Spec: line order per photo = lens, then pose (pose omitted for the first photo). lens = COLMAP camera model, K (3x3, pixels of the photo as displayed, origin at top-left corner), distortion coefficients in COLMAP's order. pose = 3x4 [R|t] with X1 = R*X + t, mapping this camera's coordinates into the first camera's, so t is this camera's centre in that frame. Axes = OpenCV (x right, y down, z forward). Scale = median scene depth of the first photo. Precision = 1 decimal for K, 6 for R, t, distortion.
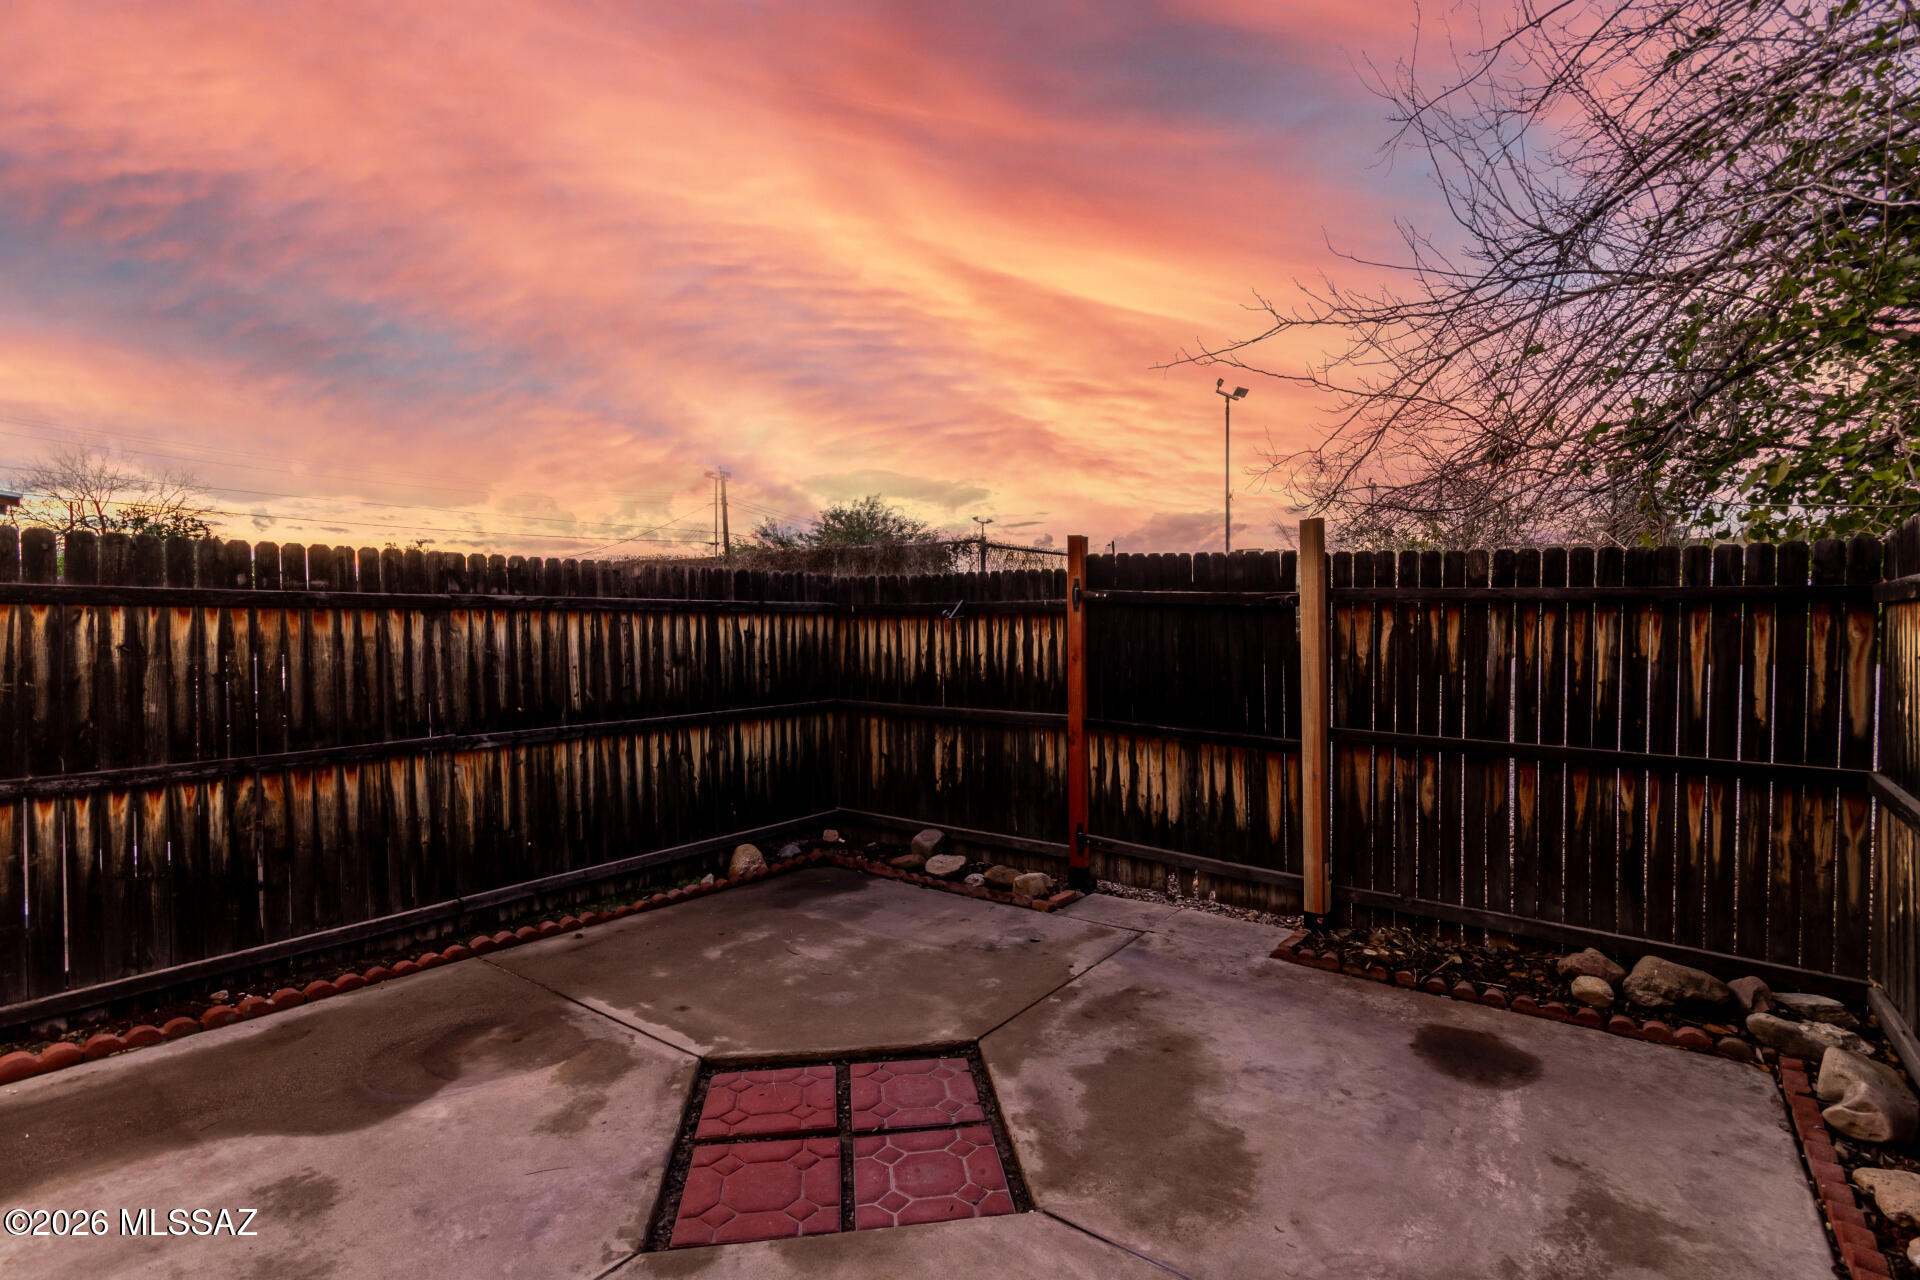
lens RADIAL K [[890.0, 0, 962.7], [0, 890.0, 625.5], [0, 0, 1]] dist [0.002624, 0.000998]
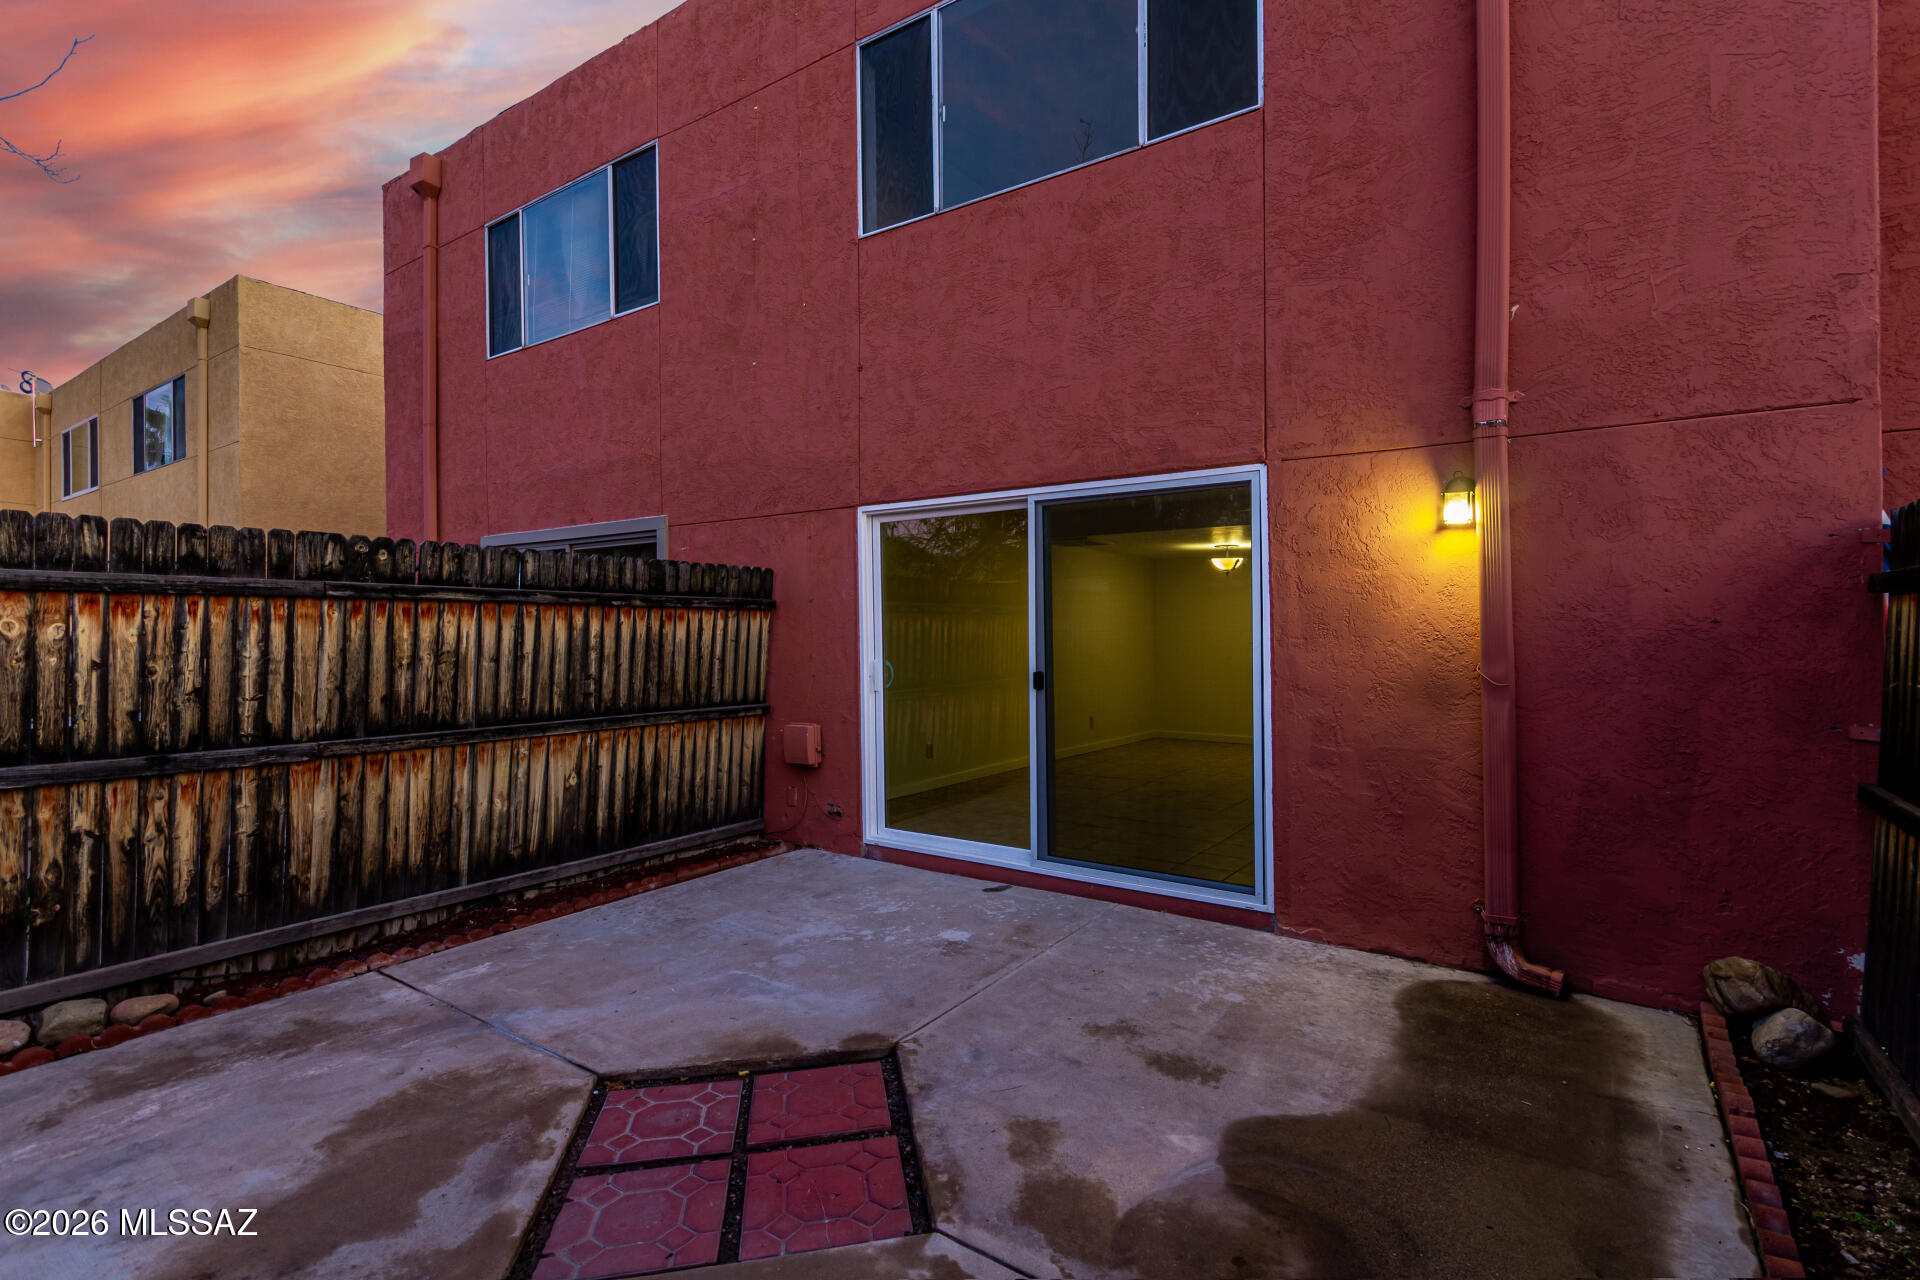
lens RADIAL K [[890.0, 0, 972.6], [0, 890.0, 634.3], [0, 0, 1]] dist [0.002624, 0.000998]
pose [[-0.999138, -0.005265, -0.041177, -0.240107], [-0.005246, 0.999986, -0.000570, 0.016193], [0.041179, -0.000354, -0.999152, 1.393945]]
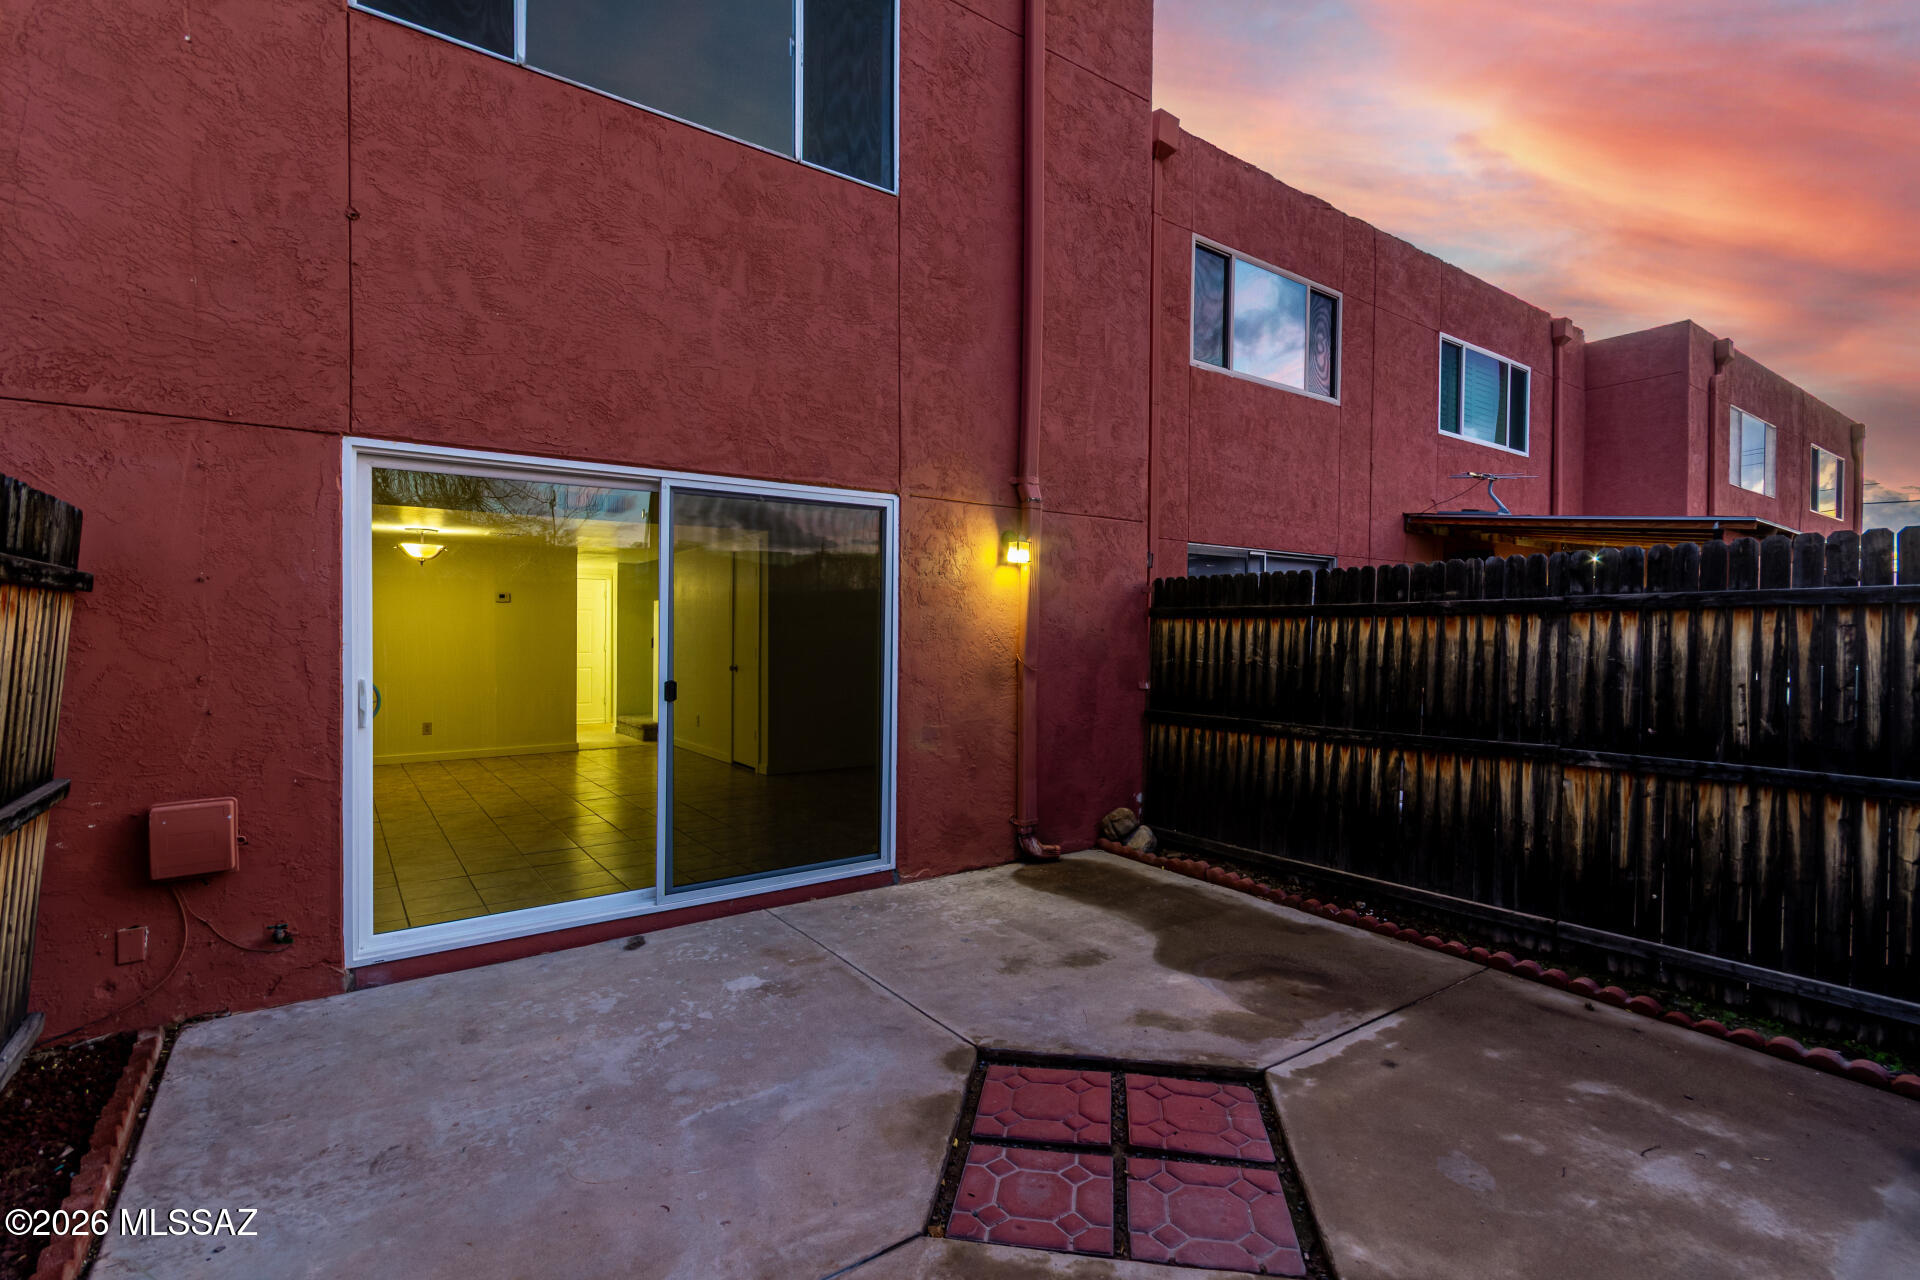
lens RADIAL K [[890.0, 0, 987.3], [0, 890.0, 644.1], [0, 0, 1]] dist [0.002624, 0.000998]
pose [[-0.289314, 0.007307, -0.957206, 0.590170], [-0.003299, 0.999957, 0.008631, 0.011006], [0.957229, 0.005655, -0.289277, 0.813445]]
